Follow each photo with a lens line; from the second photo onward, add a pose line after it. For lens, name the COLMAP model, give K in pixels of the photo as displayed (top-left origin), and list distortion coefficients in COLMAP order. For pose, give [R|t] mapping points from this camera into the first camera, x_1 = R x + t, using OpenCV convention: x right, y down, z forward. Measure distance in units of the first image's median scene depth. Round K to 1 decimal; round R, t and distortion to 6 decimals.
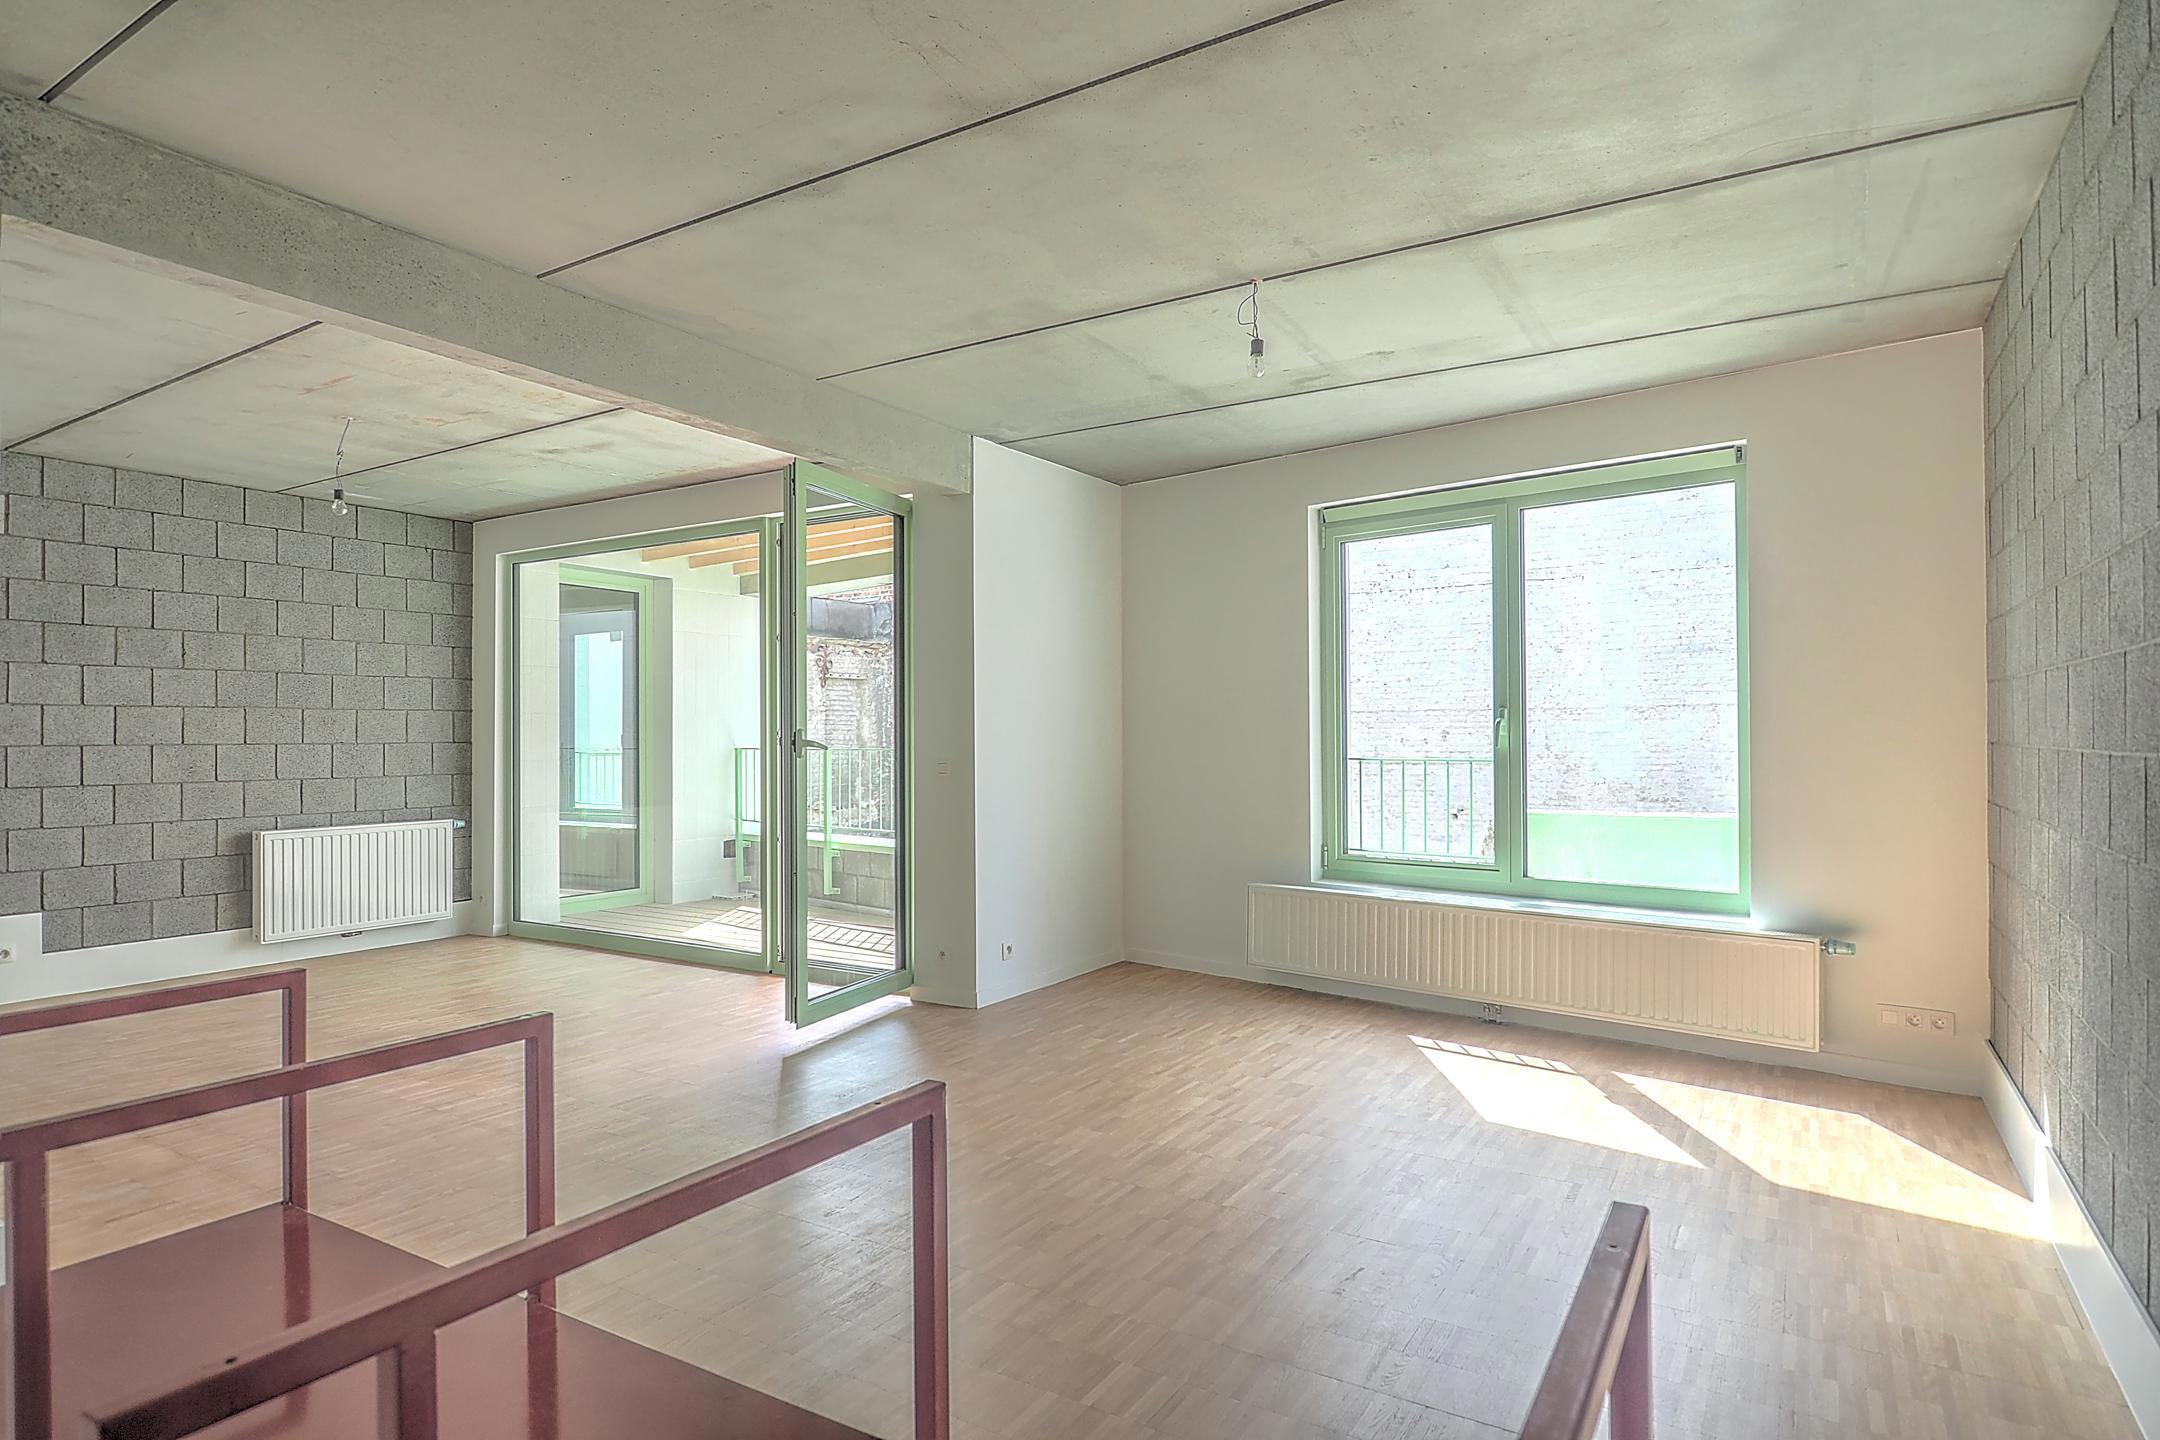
lens RADIAL K [[1158.2, 0, 1033.5], [0, 1158.2, 727.7], [0, 0, 1]] dist [0.000076, -0.000579]
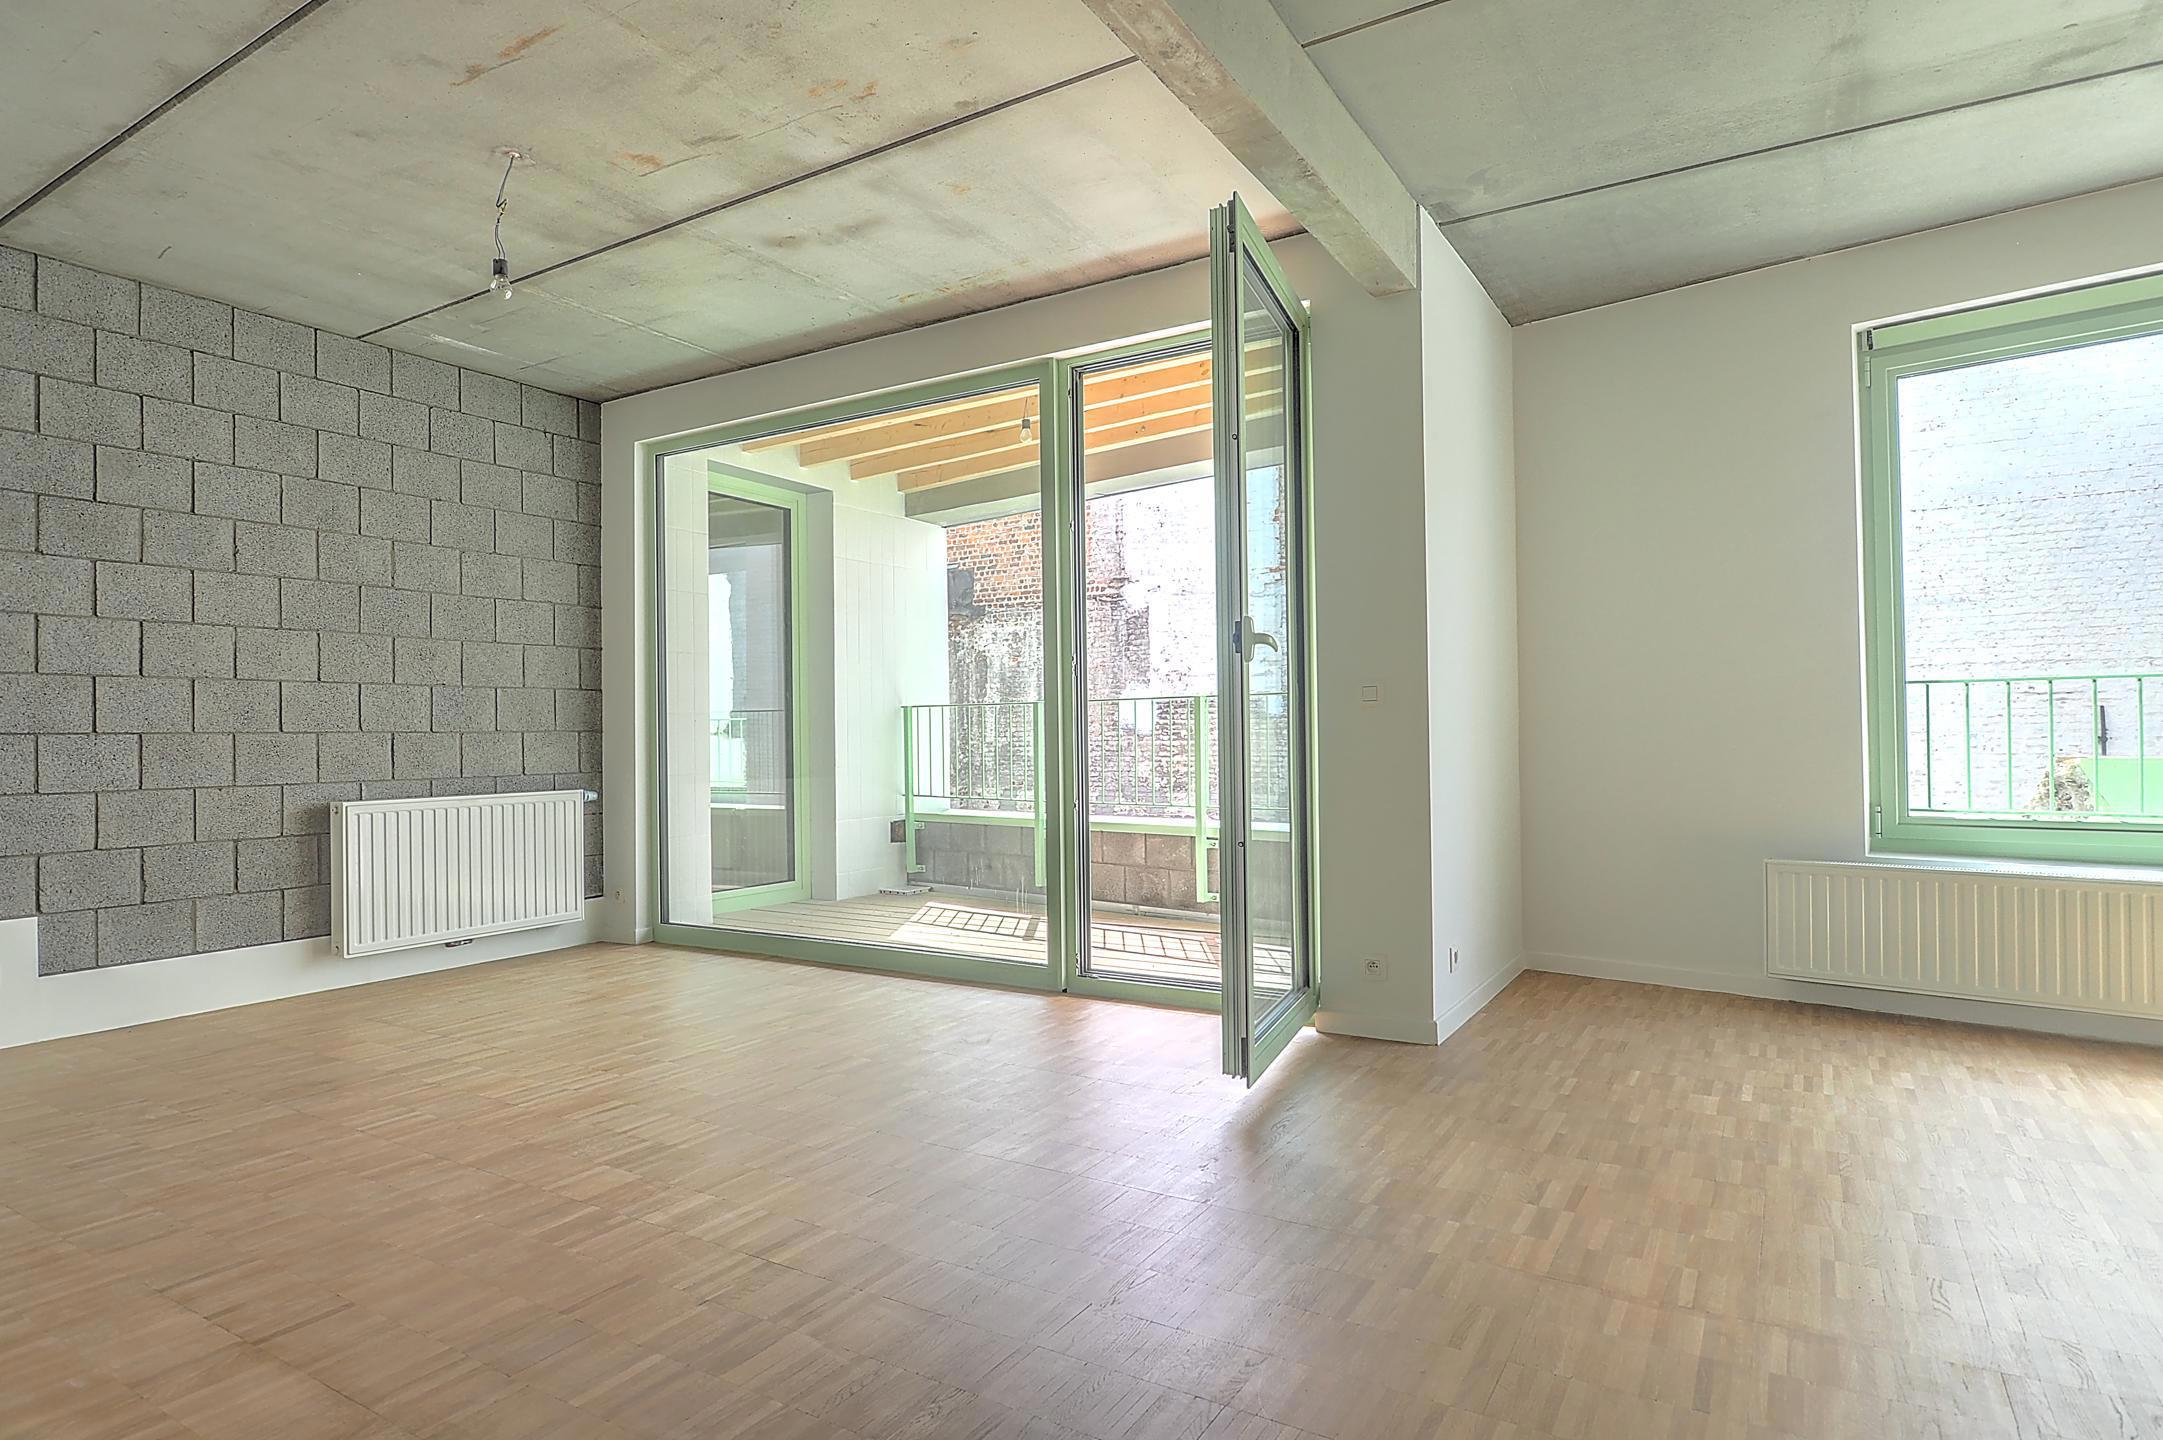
lens RADIAL K [[1141.3, 0, 1032.5], [0, 1141.3, 728.1], [0, 0, 1]] dist [-0.002531, -0.000164]
pose [[0.999823, -0.006589, 0.017608, -0.245216], [0.006613, 0.999977, -0.001318, 0.046381], [-0.017599, 0.001434, 0.999844, 0.277509]]
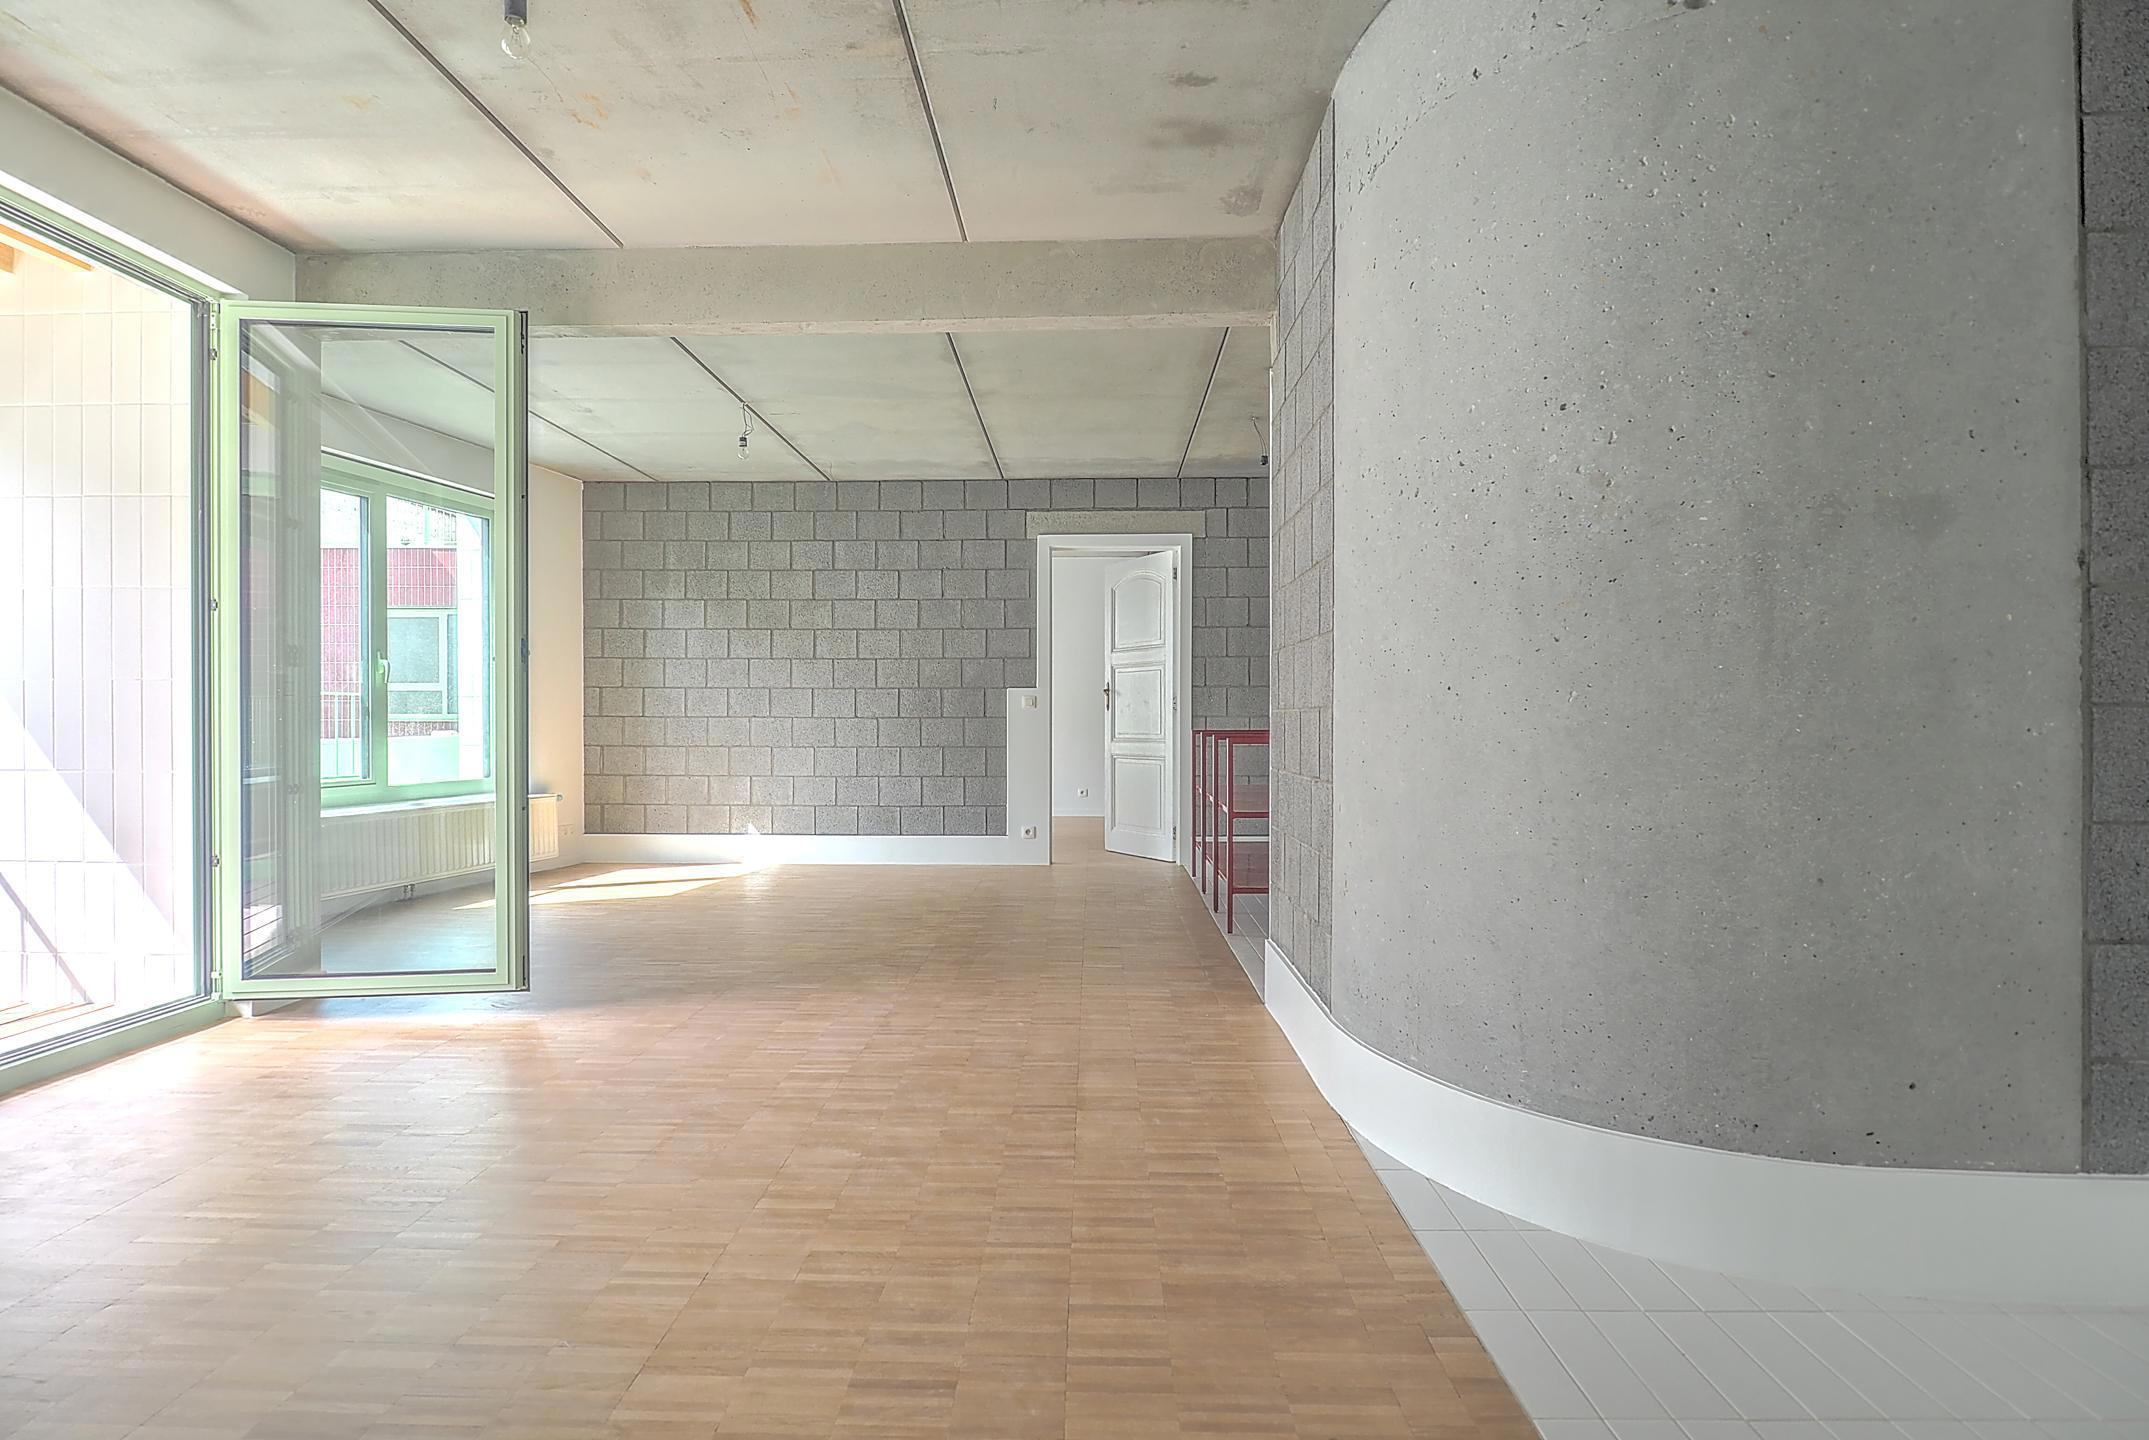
lens RADIAL K [[1141.9, 0, 1074.5], [0, 1141.9, 720.0], [0, 0, 1]] dist [0.000570, 0.000056]
pose [[-0.525217, 0.005405, 0.850951, -0.828641], [0.001866, 0.999985, -0.005199, 0.050968], [-0.850966, -0.001143, -0.525219, 0.813239]]
